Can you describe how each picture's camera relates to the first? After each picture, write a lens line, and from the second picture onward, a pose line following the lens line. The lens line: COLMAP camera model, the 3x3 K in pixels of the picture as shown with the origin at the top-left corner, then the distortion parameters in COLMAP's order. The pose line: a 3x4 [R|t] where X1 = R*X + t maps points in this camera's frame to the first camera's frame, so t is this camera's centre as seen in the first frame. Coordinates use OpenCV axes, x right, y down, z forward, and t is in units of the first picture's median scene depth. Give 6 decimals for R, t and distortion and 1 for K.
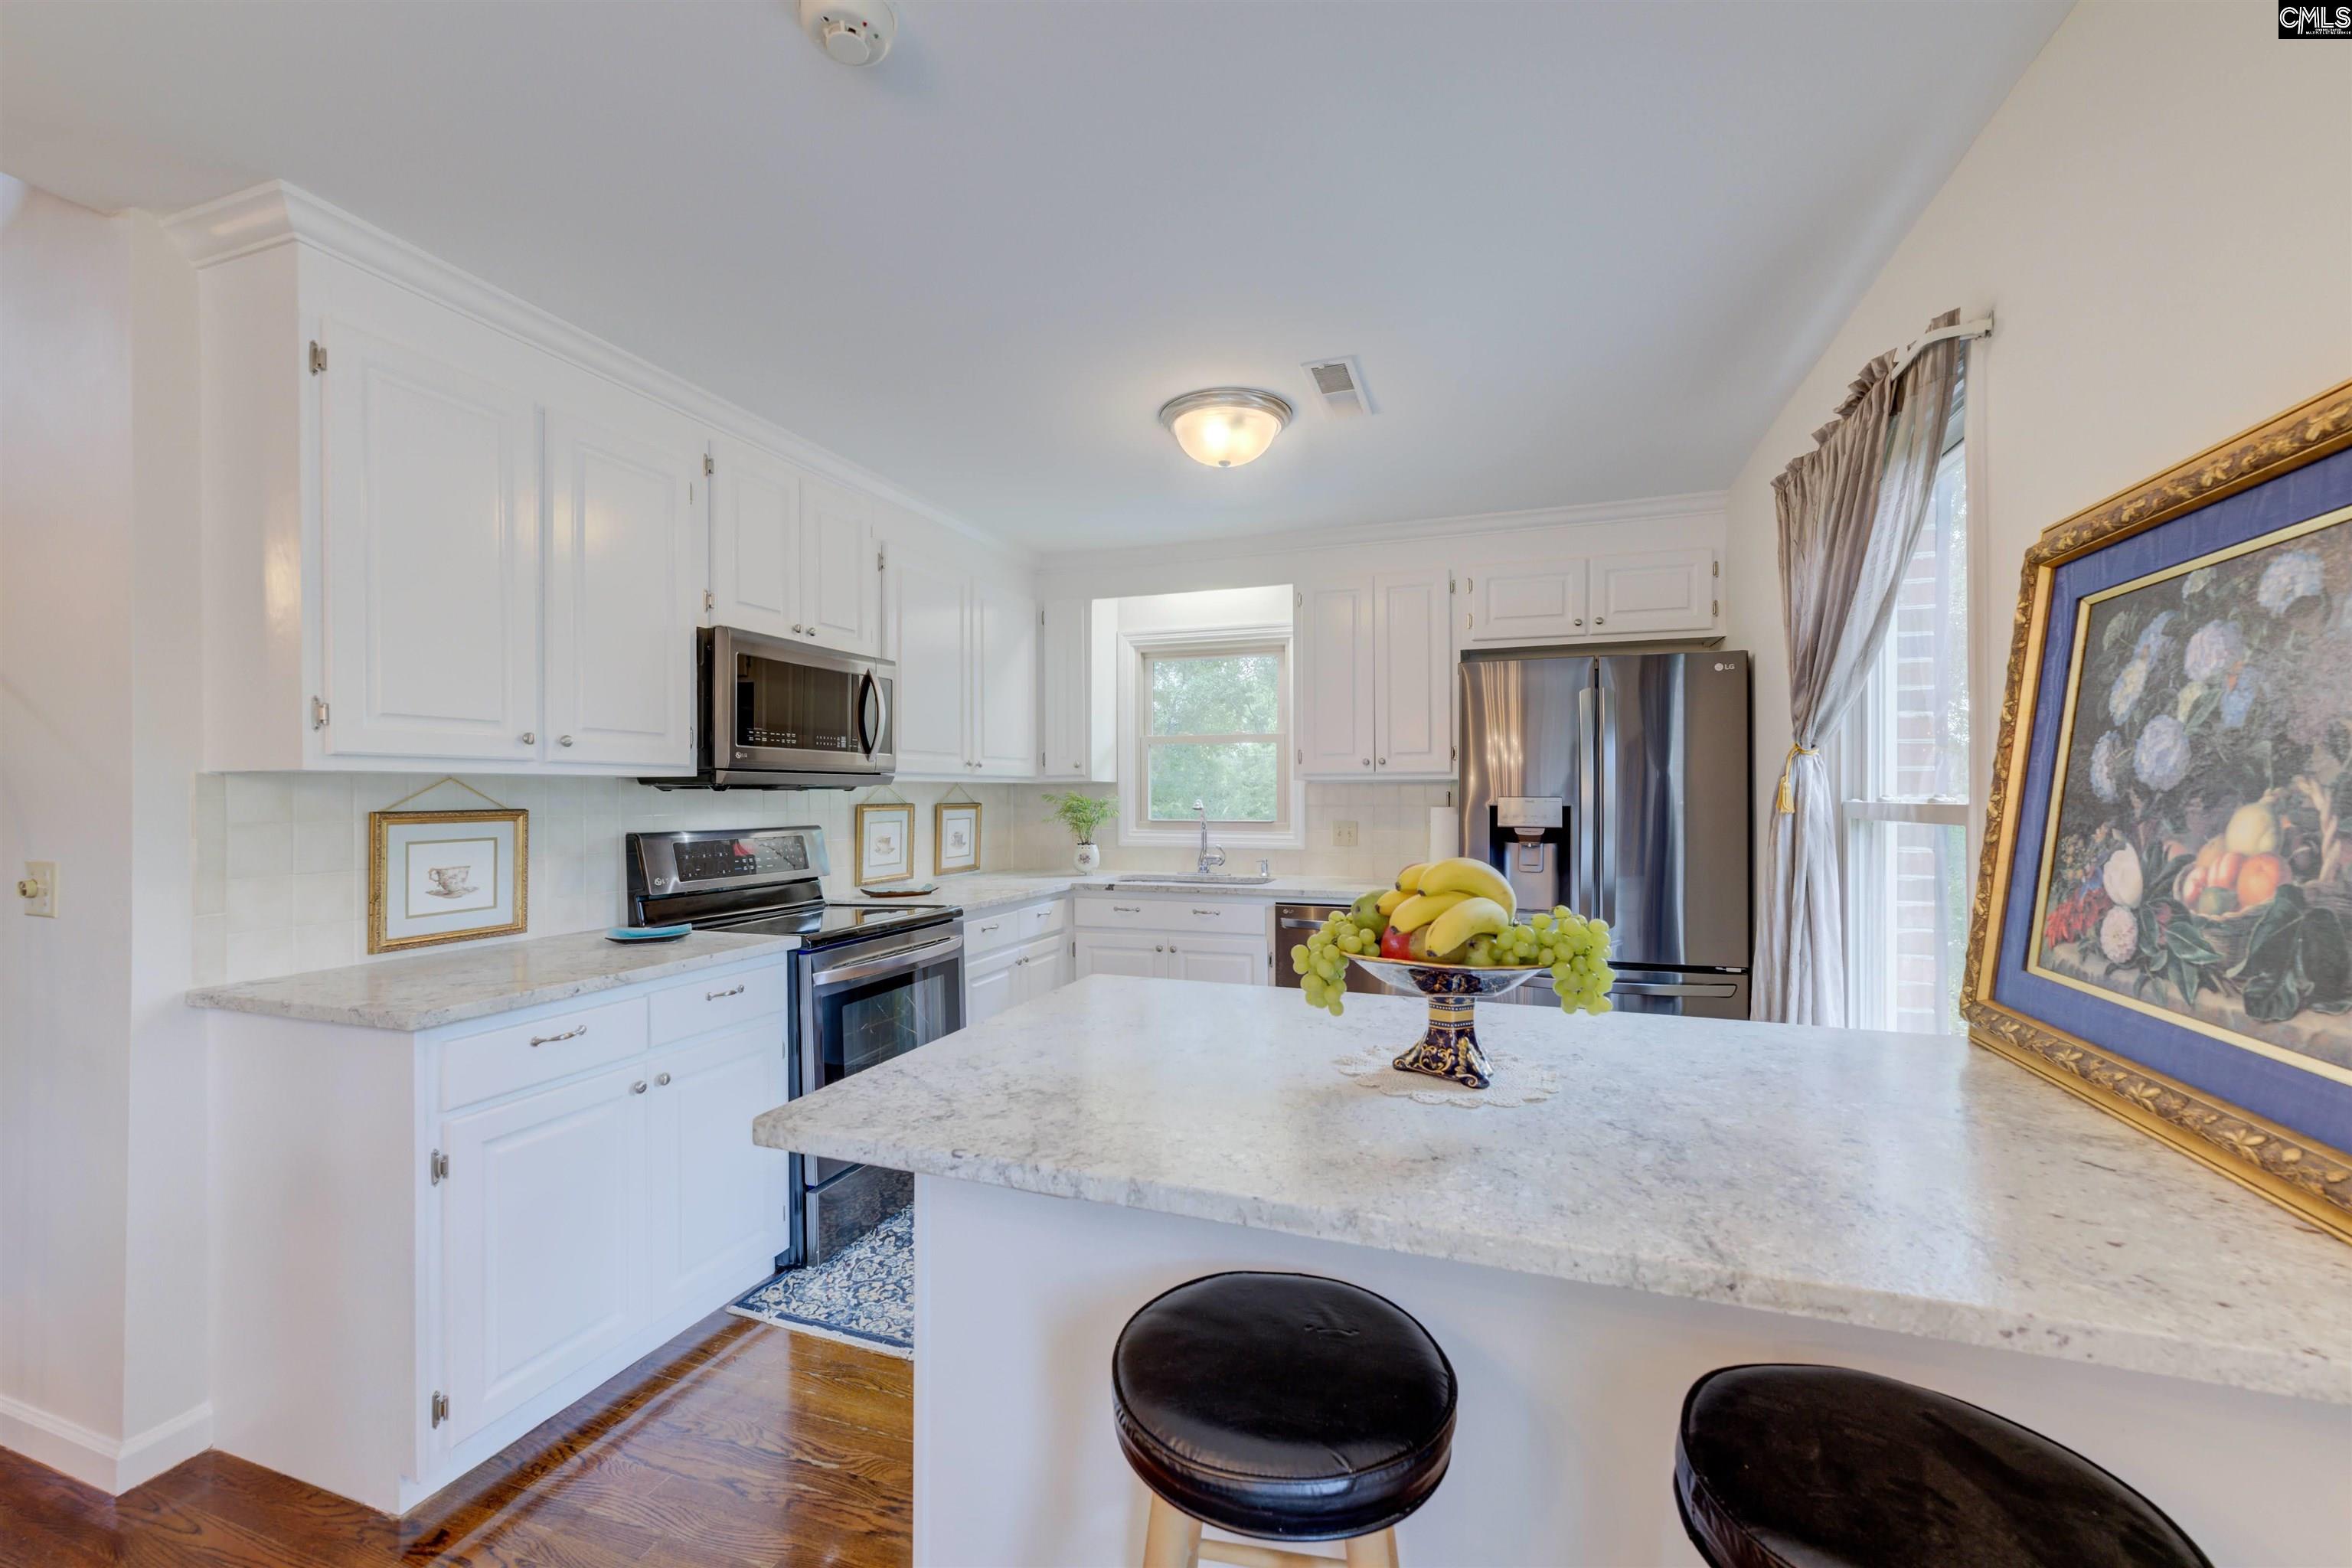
lens RADIAL K [[936.3, 0, 1172.0], [0, 936.3, 791.7], [0, 0, 1]] dist [-0.001759, 0.001315]
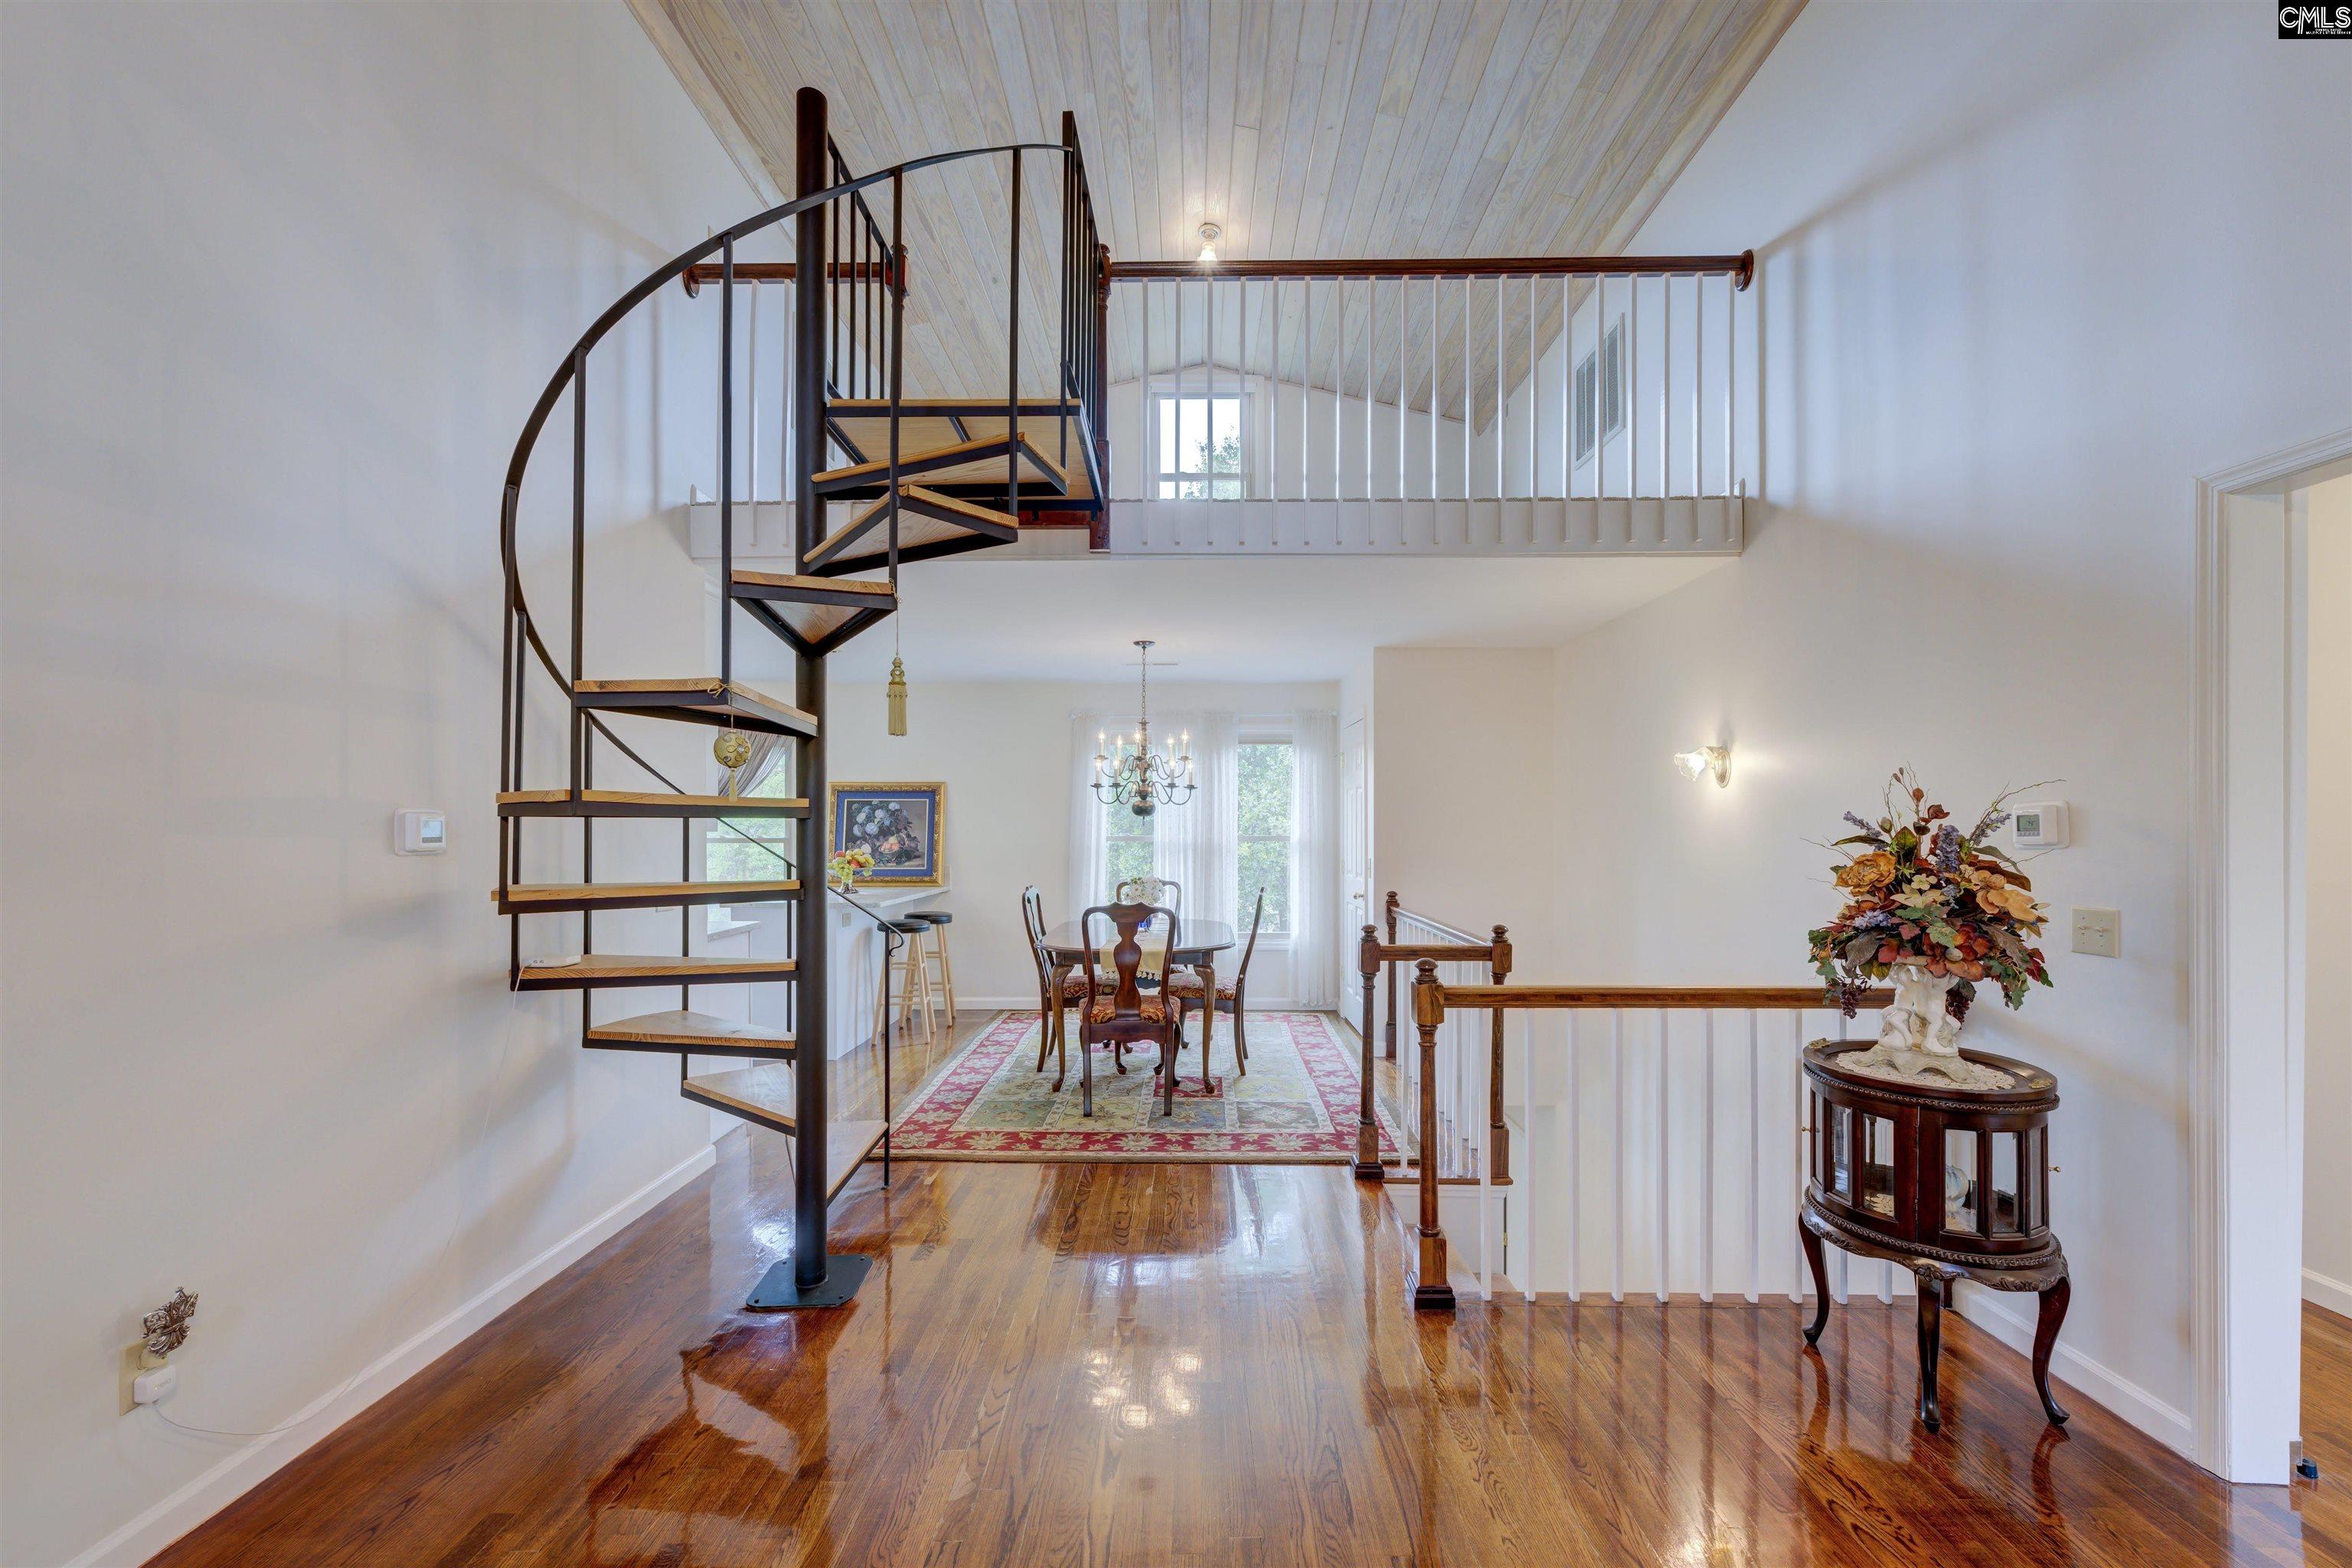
lens RADIAL K [[936.3, 0, 1186.8], [0, 936.3, 834.4], [0, 0, 1]] dist [-0.001759, 0.001315]
pose [[-0.333019, -0.007134, 0.942893, -2.053551], [-0.000139, 0.999972, 0.007517, -0.018344], [-0.942920, 0.002373, -0.333010, 0.402702]]
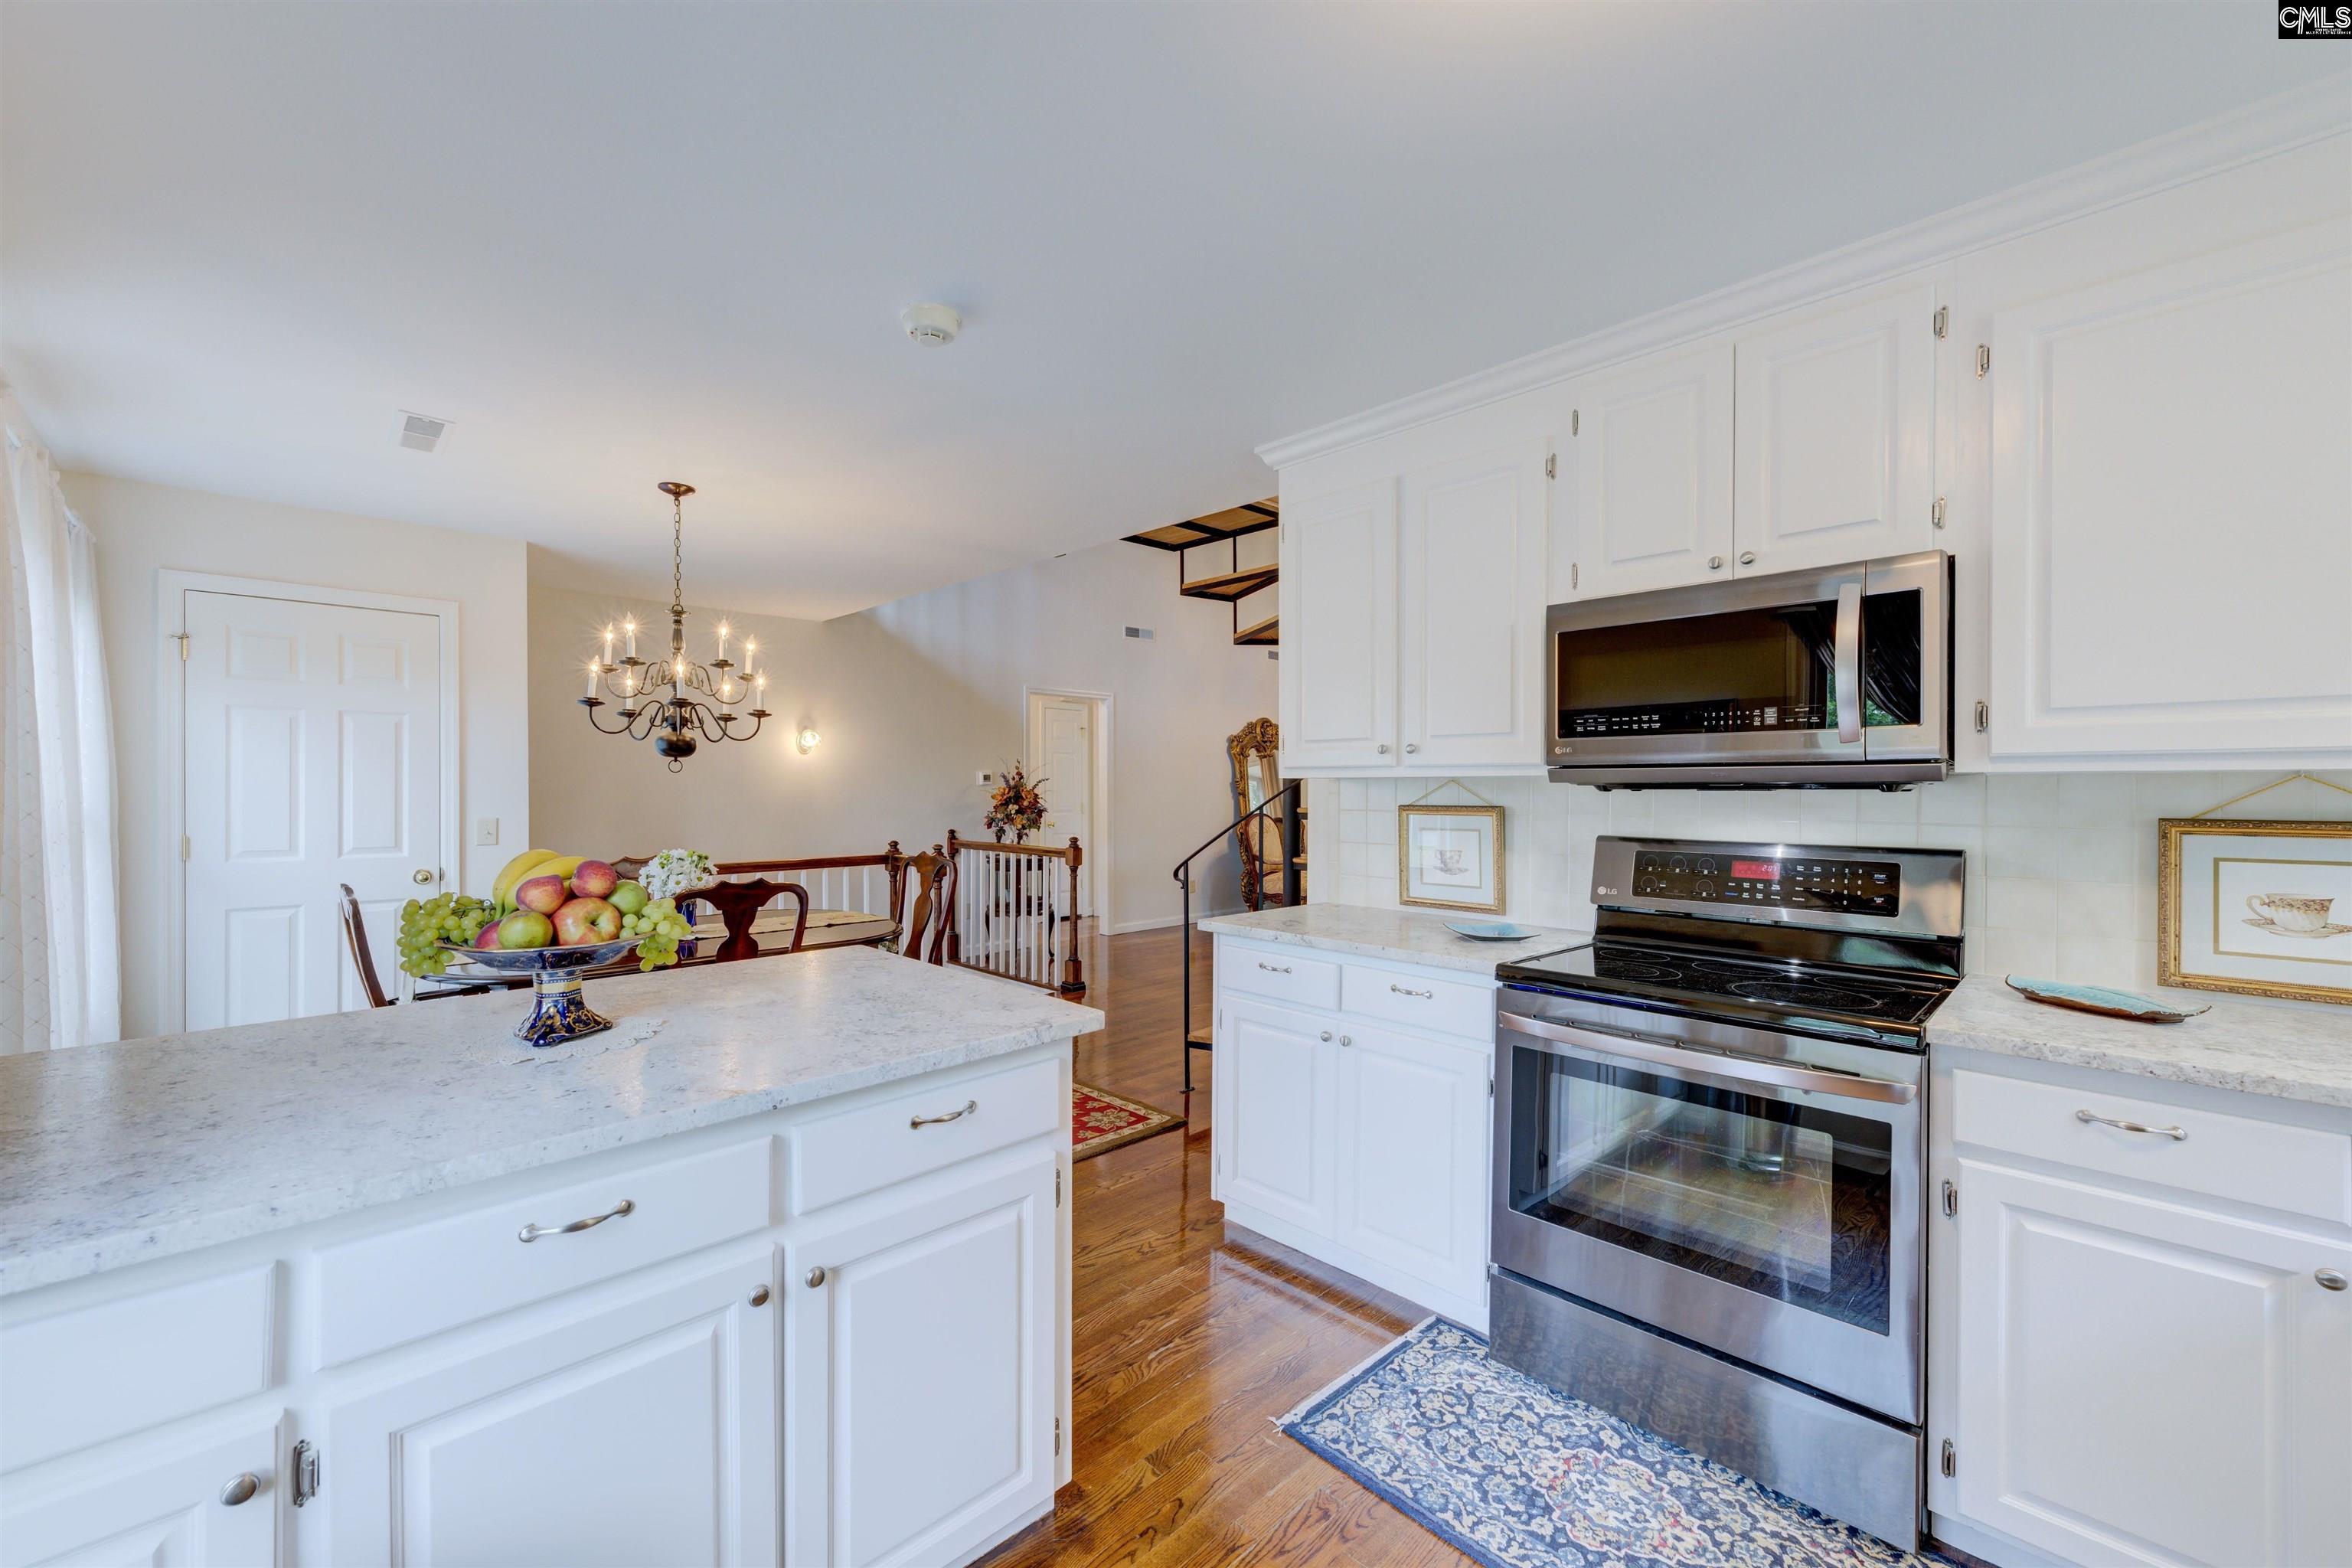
lens RADIAL K [[936.3, 0, 1138.7], [0, 936.3, 788.5], [0, 0, 1]] dist [-0.001759, 0.001315]
pose [[-0.450703, 0.001705, -0.892672, 0.427901], [0.000071, 0.999998, 0.001874, -0.004581], [0.892674, 0.000781, -0.450702, 0.915062]]
